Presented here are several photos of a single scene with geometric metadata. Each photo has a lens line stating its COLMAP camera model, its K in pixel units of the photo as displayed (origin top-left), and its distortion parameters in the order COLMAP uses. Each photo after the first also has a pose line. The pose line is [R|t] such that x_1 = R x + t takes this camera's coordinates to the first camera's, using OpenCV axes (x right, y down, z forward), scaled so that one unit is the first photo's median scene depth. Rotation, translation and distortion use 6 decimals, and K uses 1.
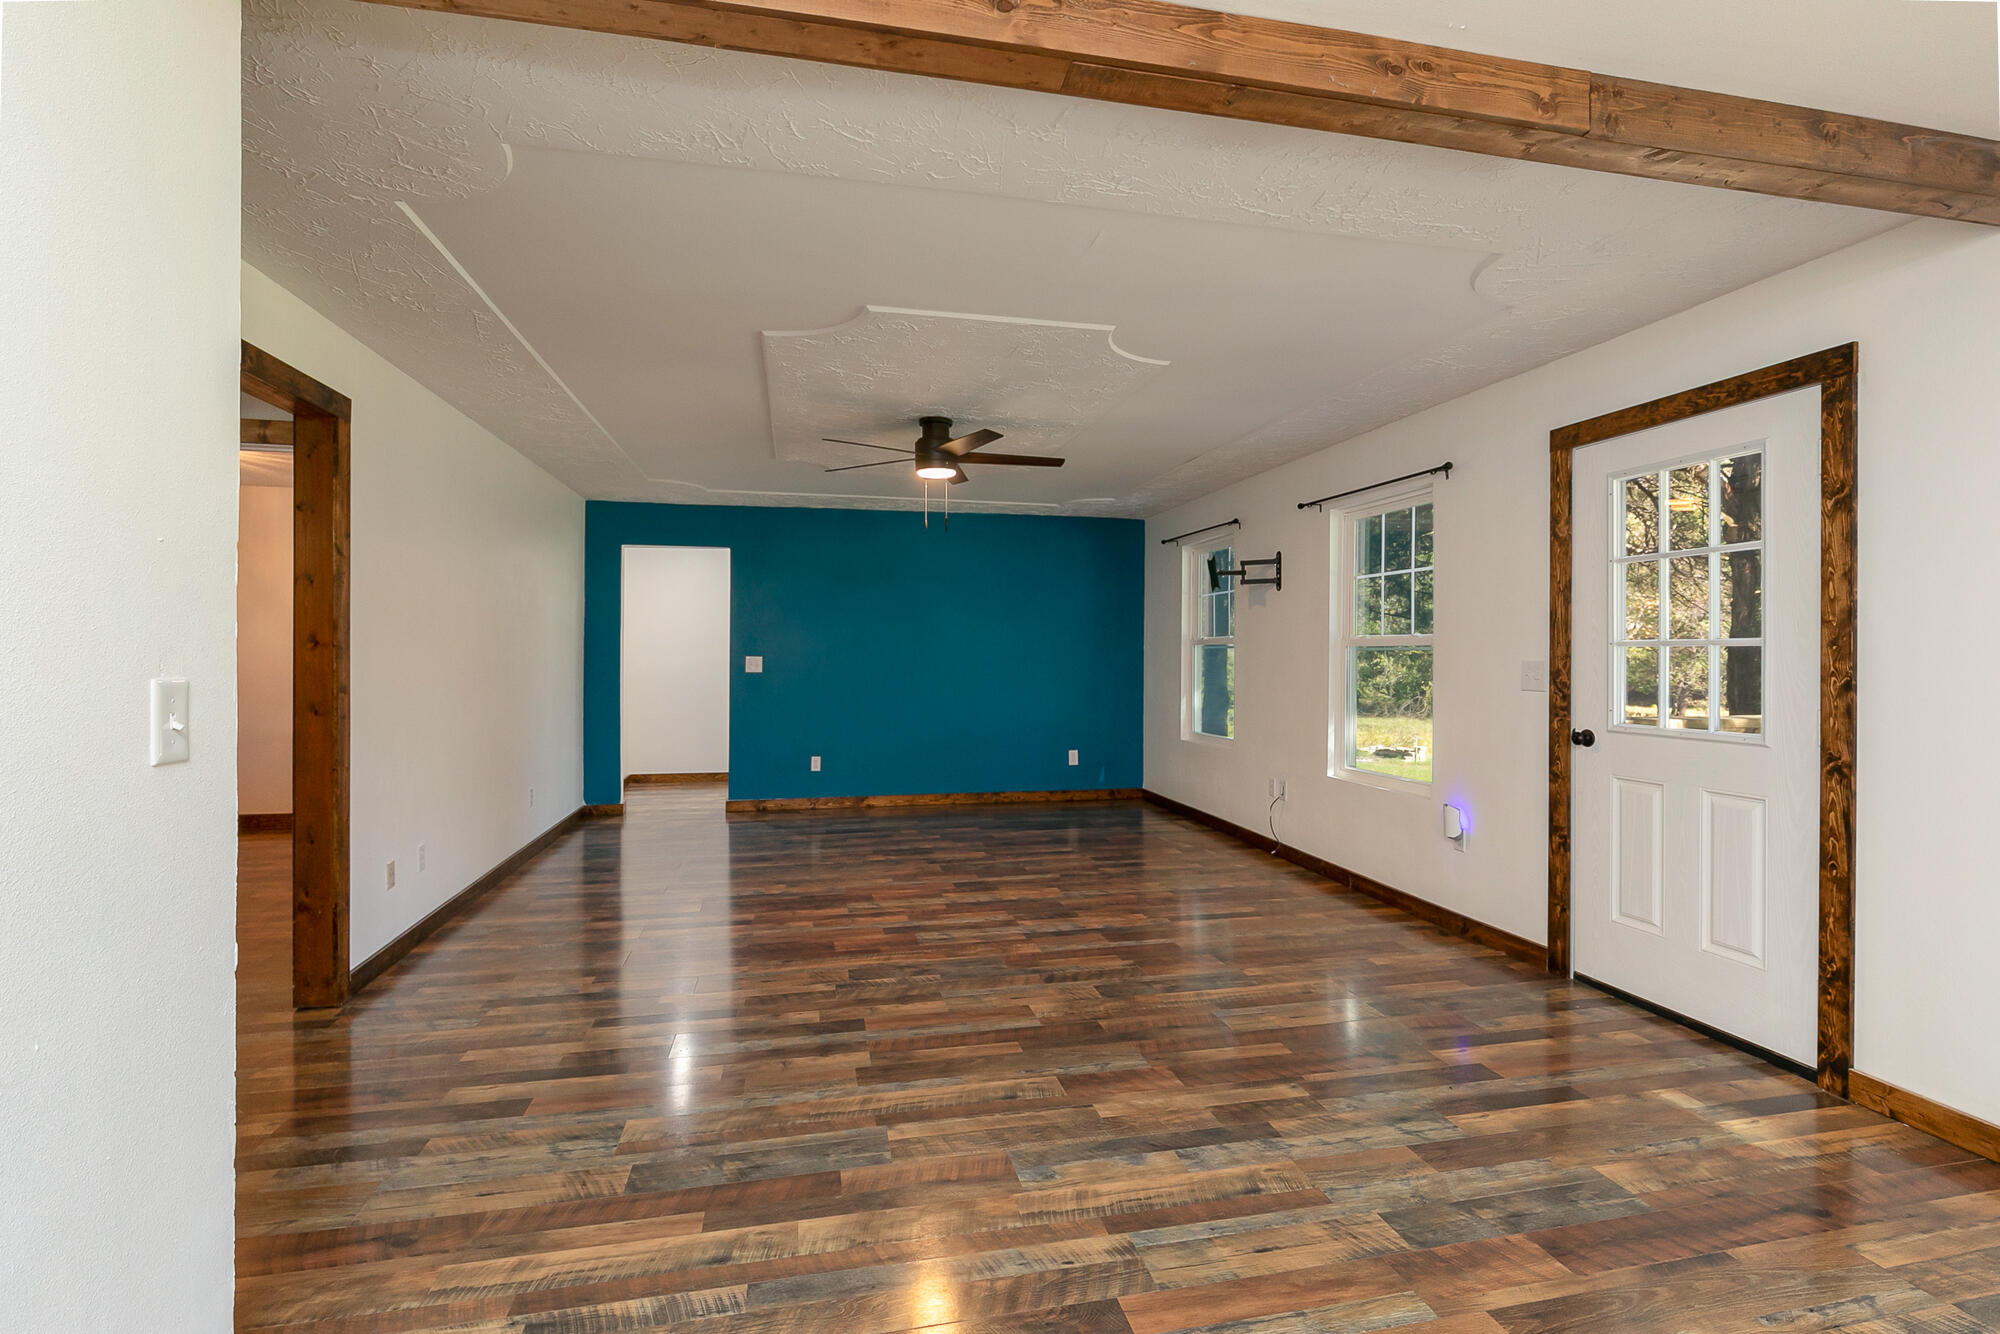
lens RADIAL K [[929.3, 0, 989.5], [0, 929.3, 662.8], [0, 0, 1]] dist [0.000095, -0.001412]
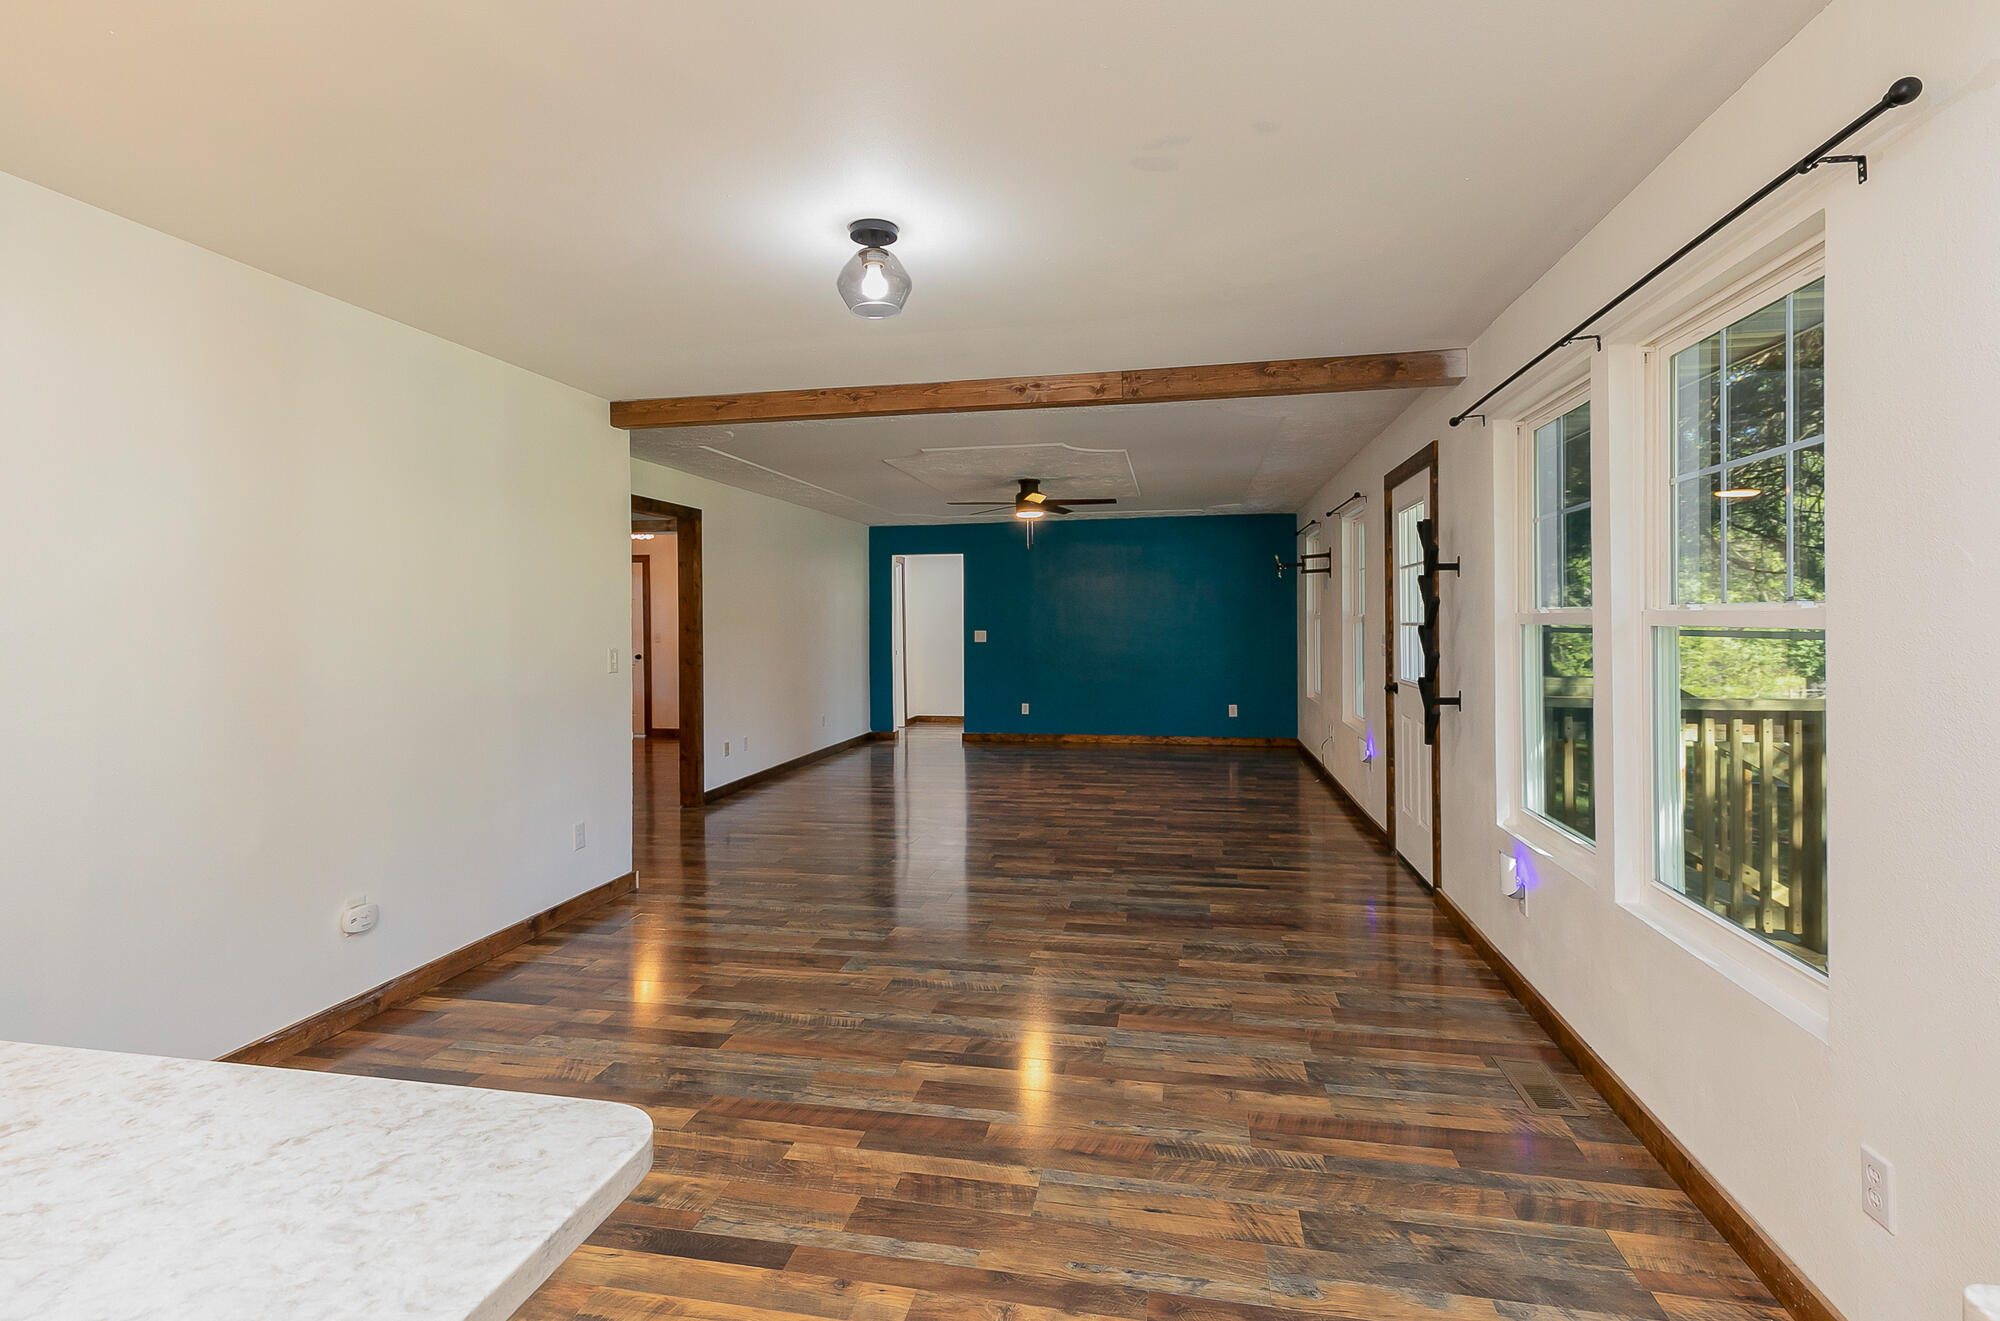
lens RADIAL K [[929.3, 0, 1014.1], [0, 929.3, 615.7], [0, 0, 1]] dist [0.000095, -0.001412]
pose [[0.931949, -0.010136, -0.362448, 0.329380], [0.004178, 0.999843, -0.017220, -0.004997], [0.362566, 0.014533, 0.931845, -0.312254]]
